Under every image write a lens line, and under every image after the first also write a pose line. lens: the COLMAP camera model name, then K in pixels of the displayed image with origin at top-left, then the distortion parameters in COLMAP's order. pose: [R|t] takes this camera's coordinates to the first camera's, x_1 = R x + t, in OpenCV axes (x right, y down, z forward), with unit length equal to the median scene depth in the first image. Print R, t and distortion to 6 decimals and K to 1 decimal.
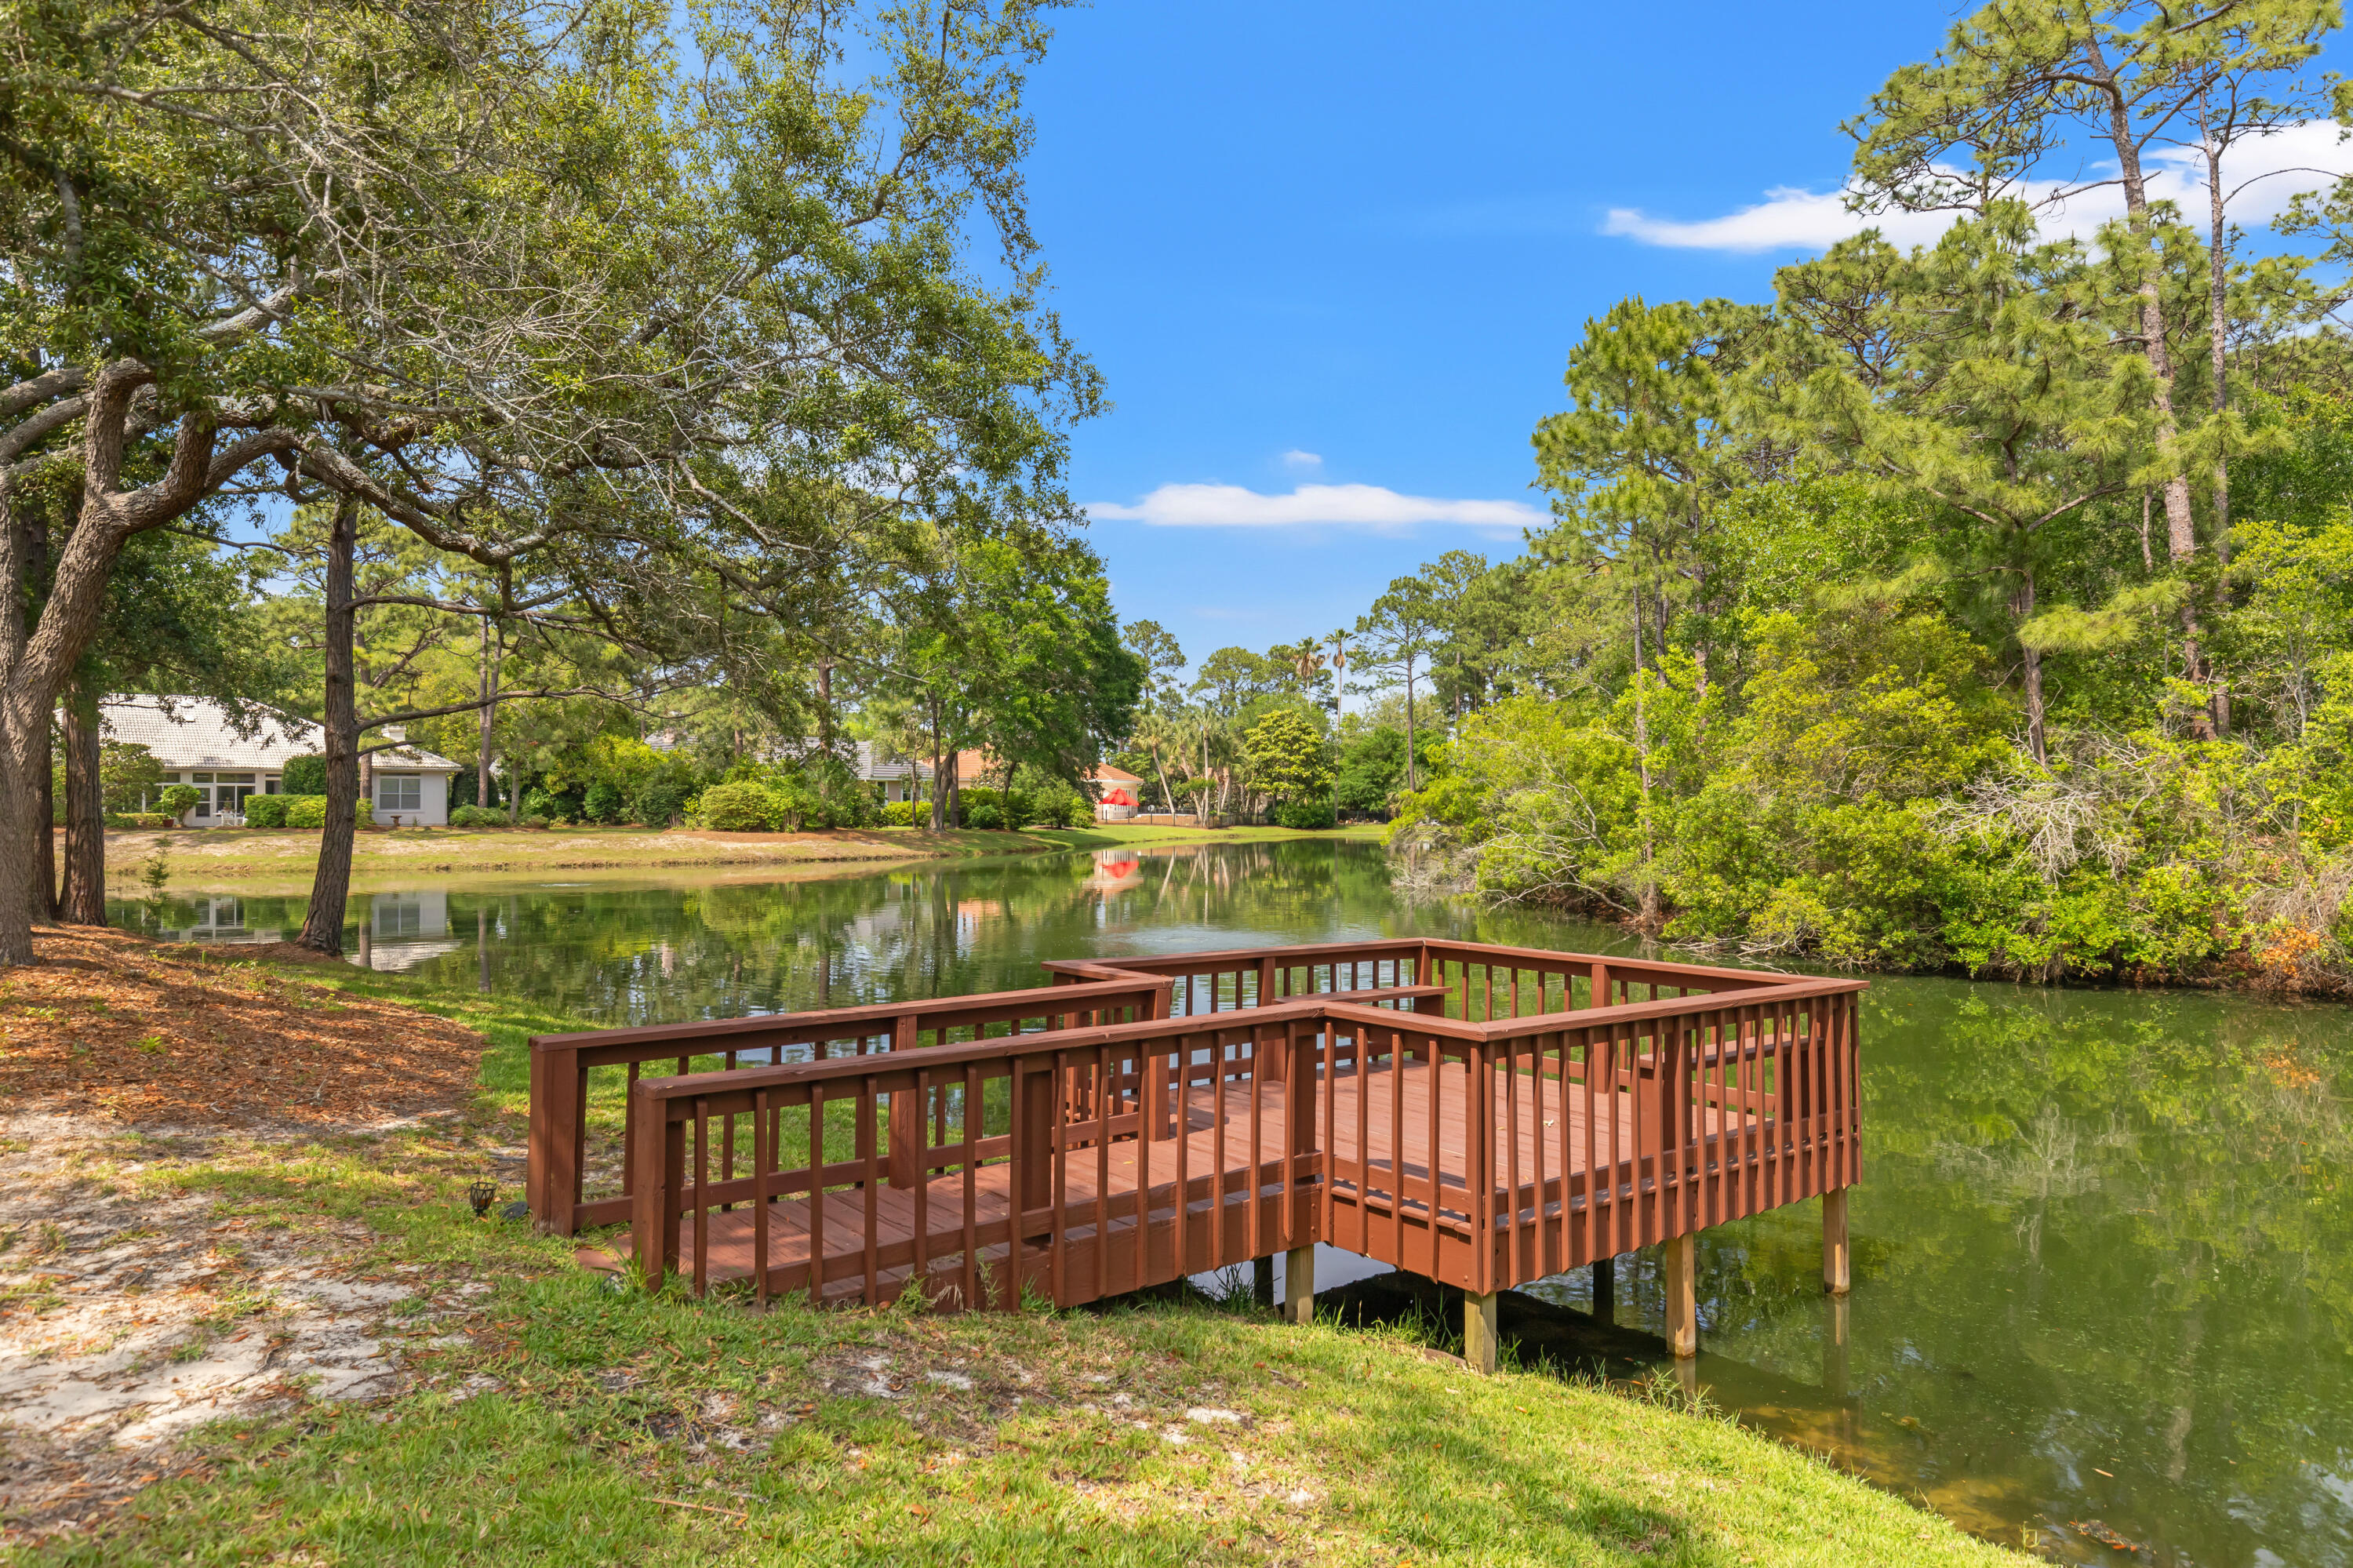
lens RADIAL K [[1483.6, 0, 1168.9], [0, 1483.6, 790.1], [0, 0, 1]] dist [-0.012086, -0.002077]
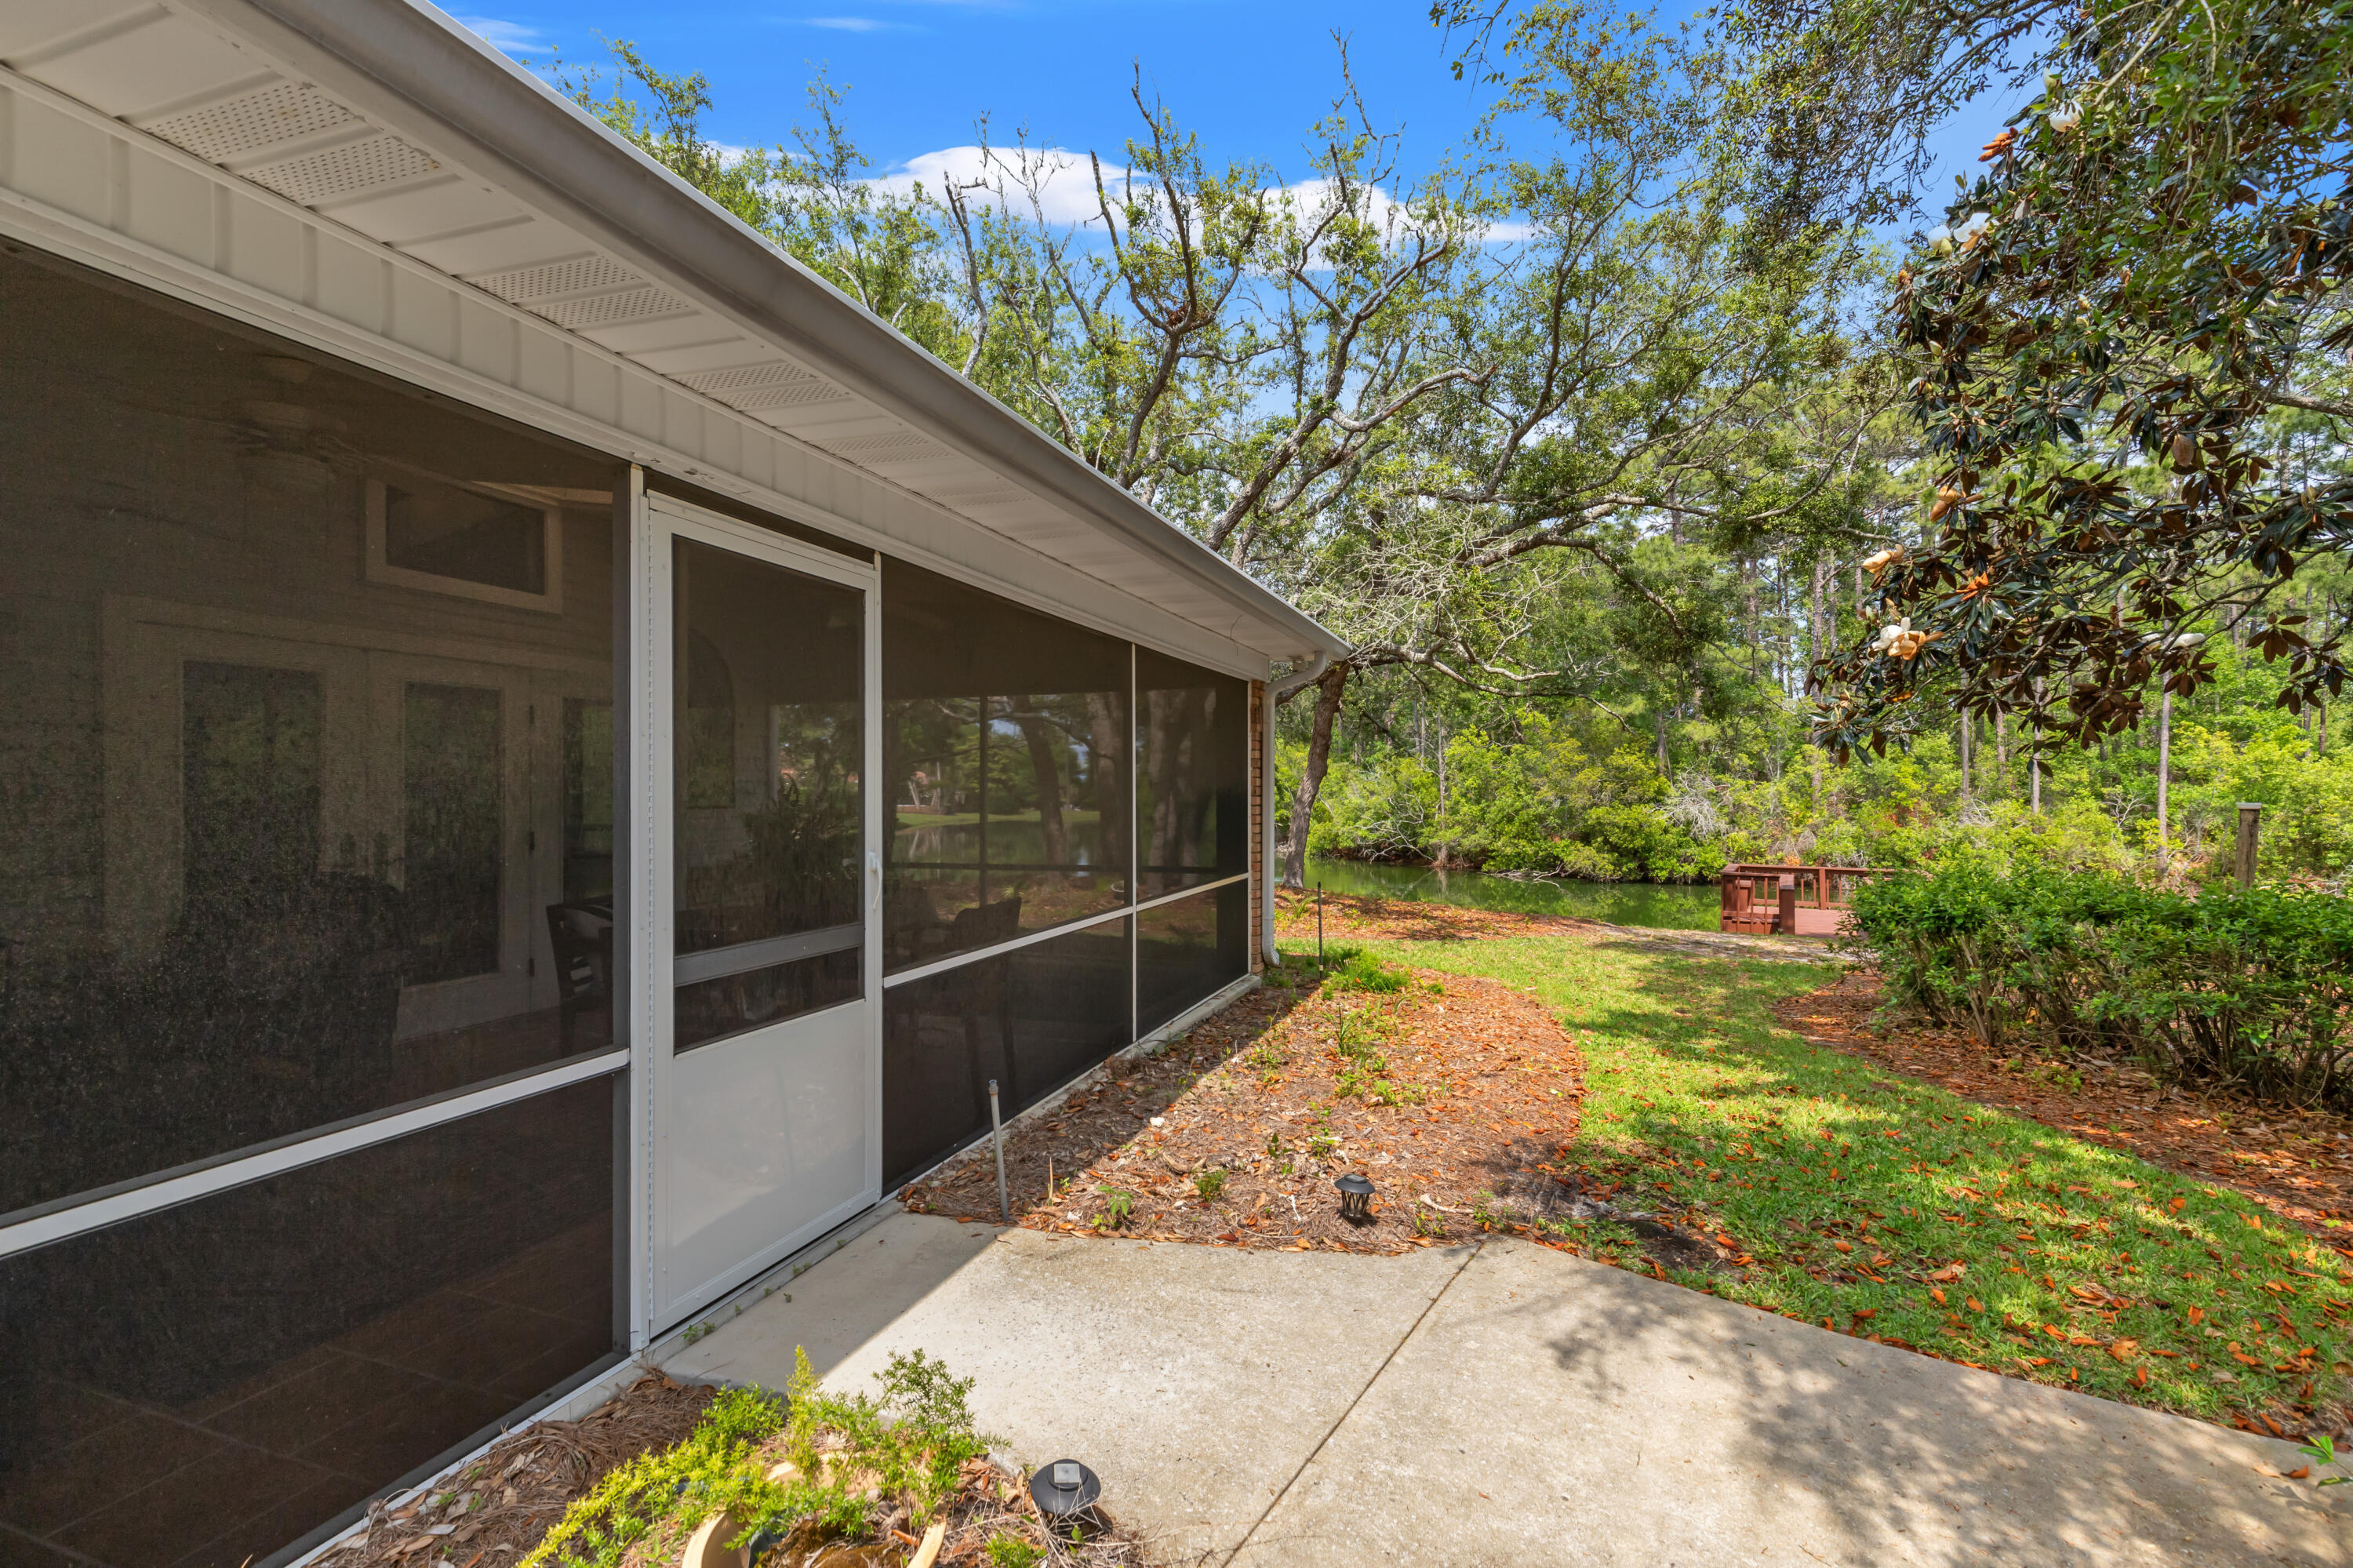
lens RADIAL K [[1052.2, 0, 1163.8], [0, 1052.2, 788.5], [0, 0, 1]] dist [0.005673, -0.000734]
pose [[0.935428, -0.004178, 0.353494, -0.250991], [0.002229, 0.999980, 0.005921, -0.010032], [-0.353511, -0.004751, 0.935418, -0.083094]]
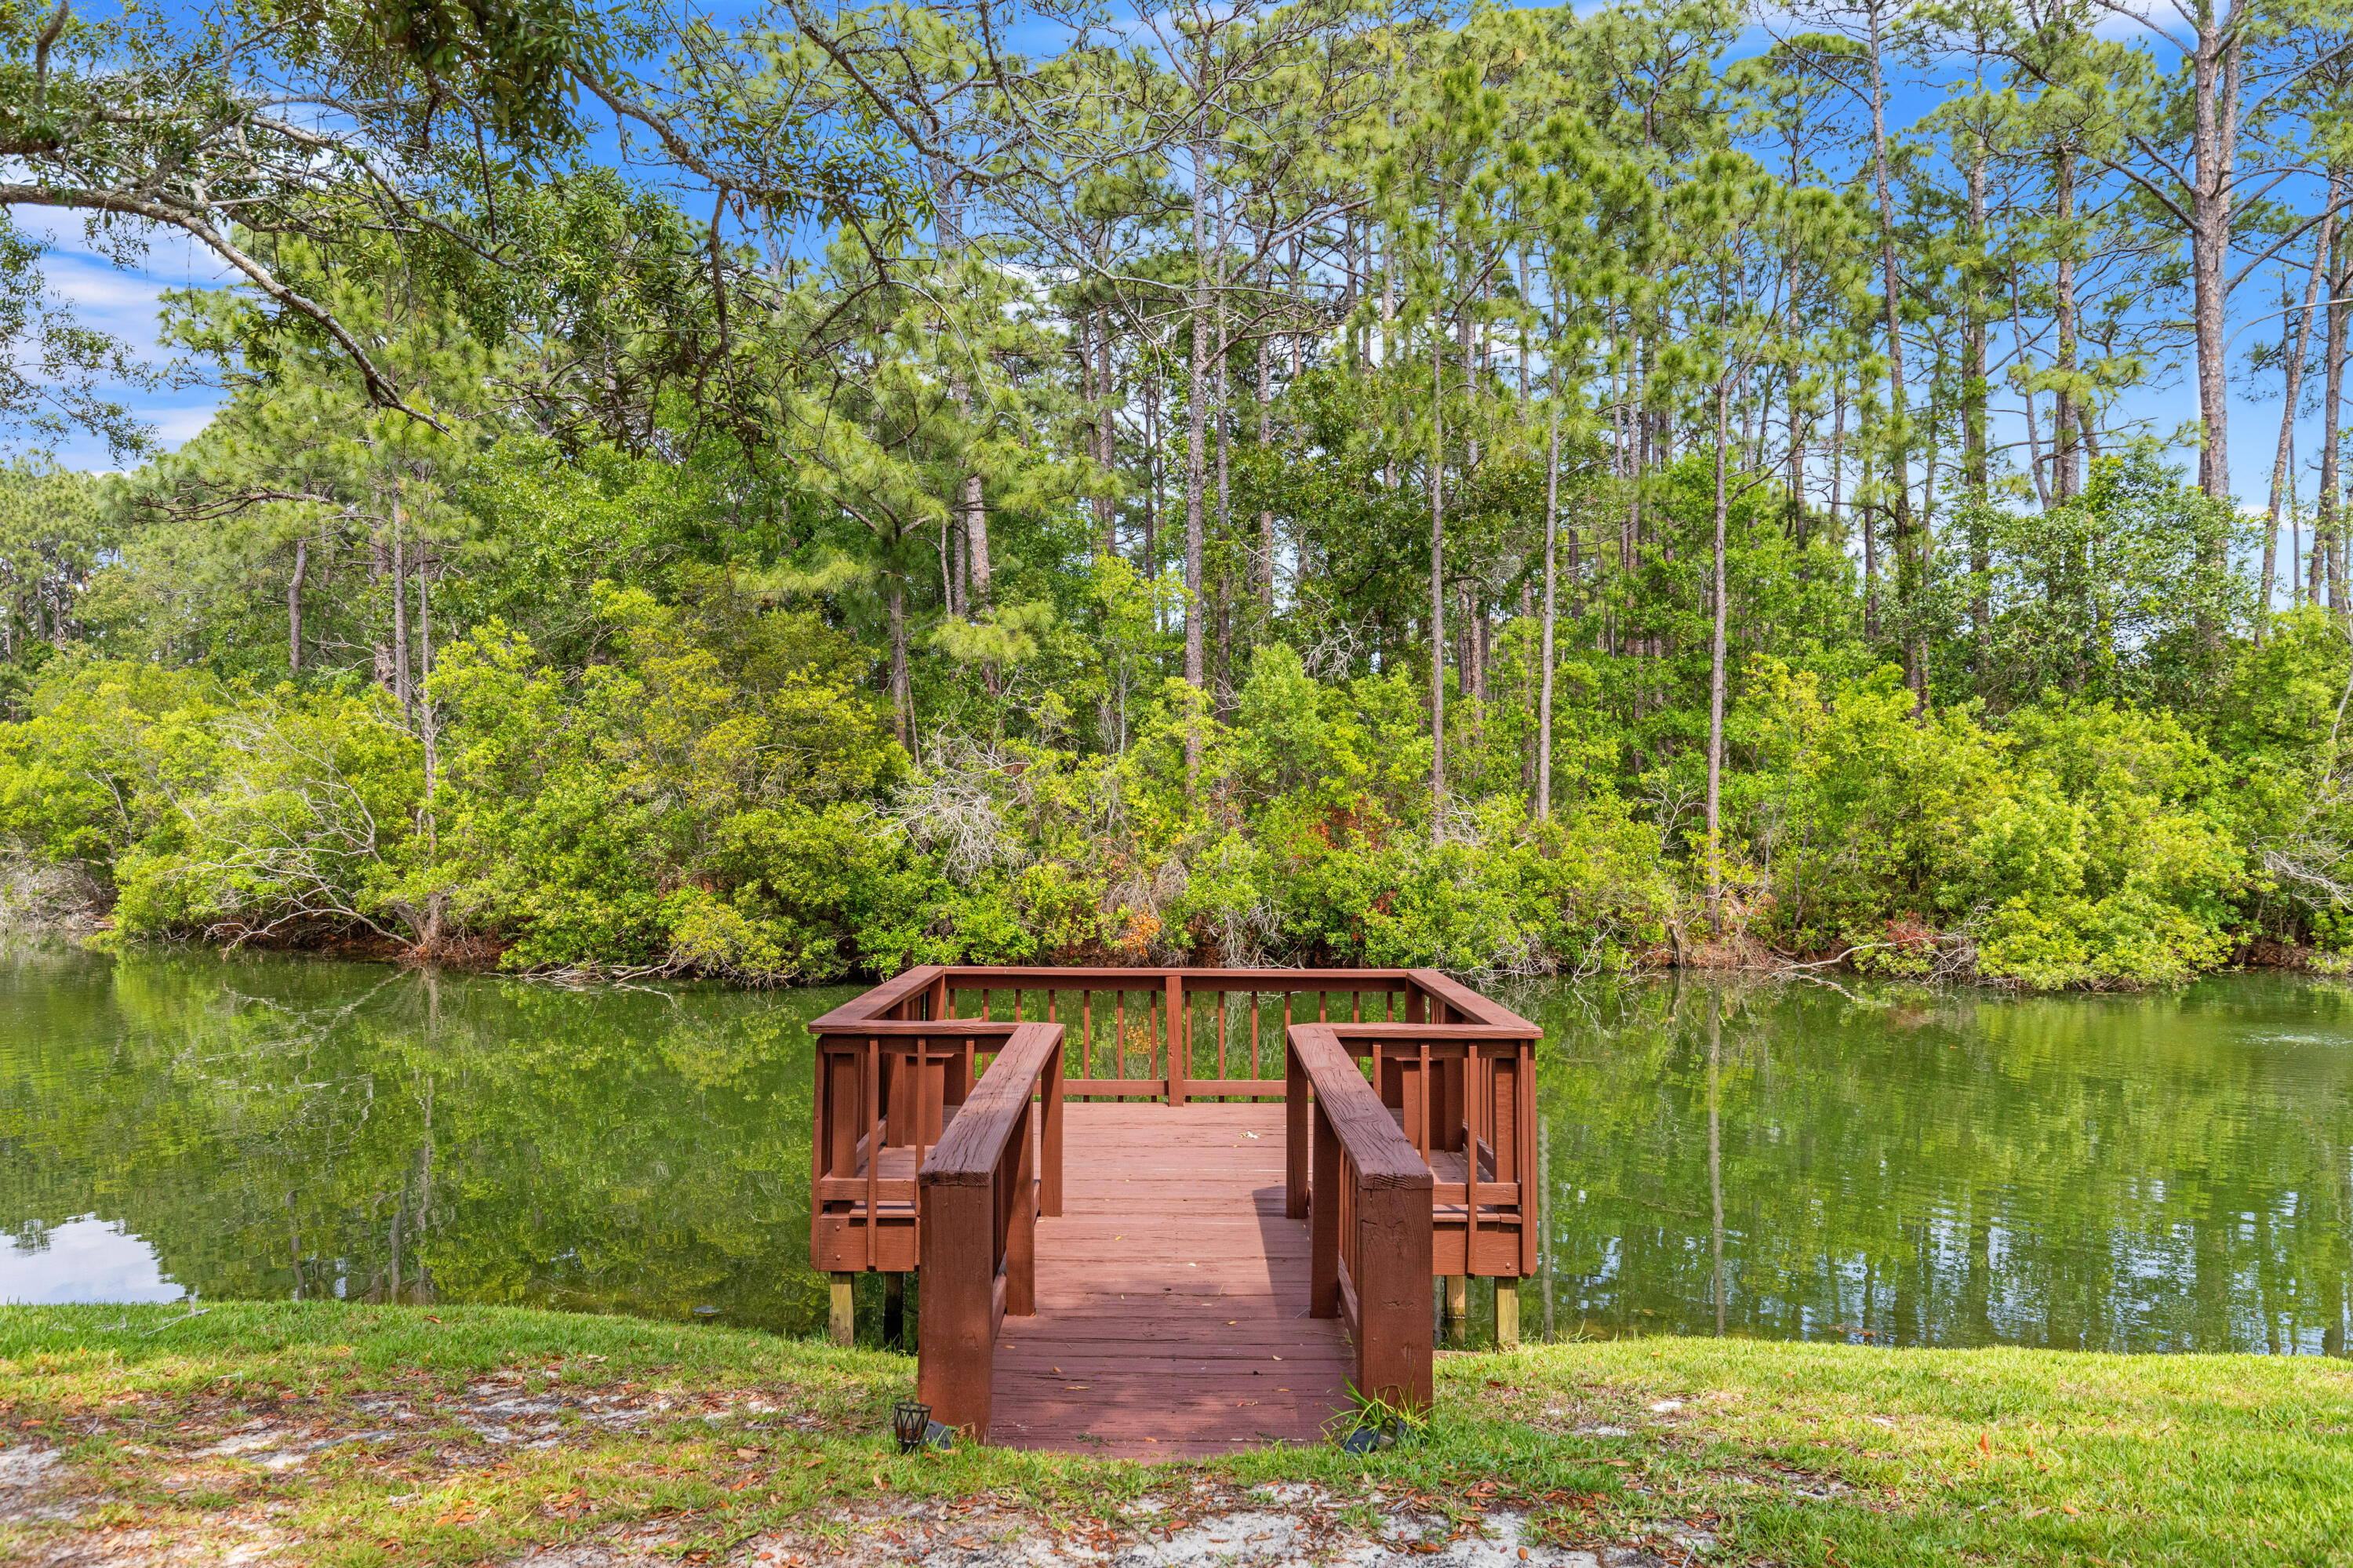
lens RADIAL K [[1762.9, 0, 1168.1], [0, 1762.9, 781.6], [0, 0, 1]] dist [-0.002682, -0.001564]
pose [[0.628570, 0.008845, 0.777703, -0.087283], [-0.005853, 0.999961, -0.006642, -0.000531], [-0.777731, -0.000377, 0.628597, 0.036375]]
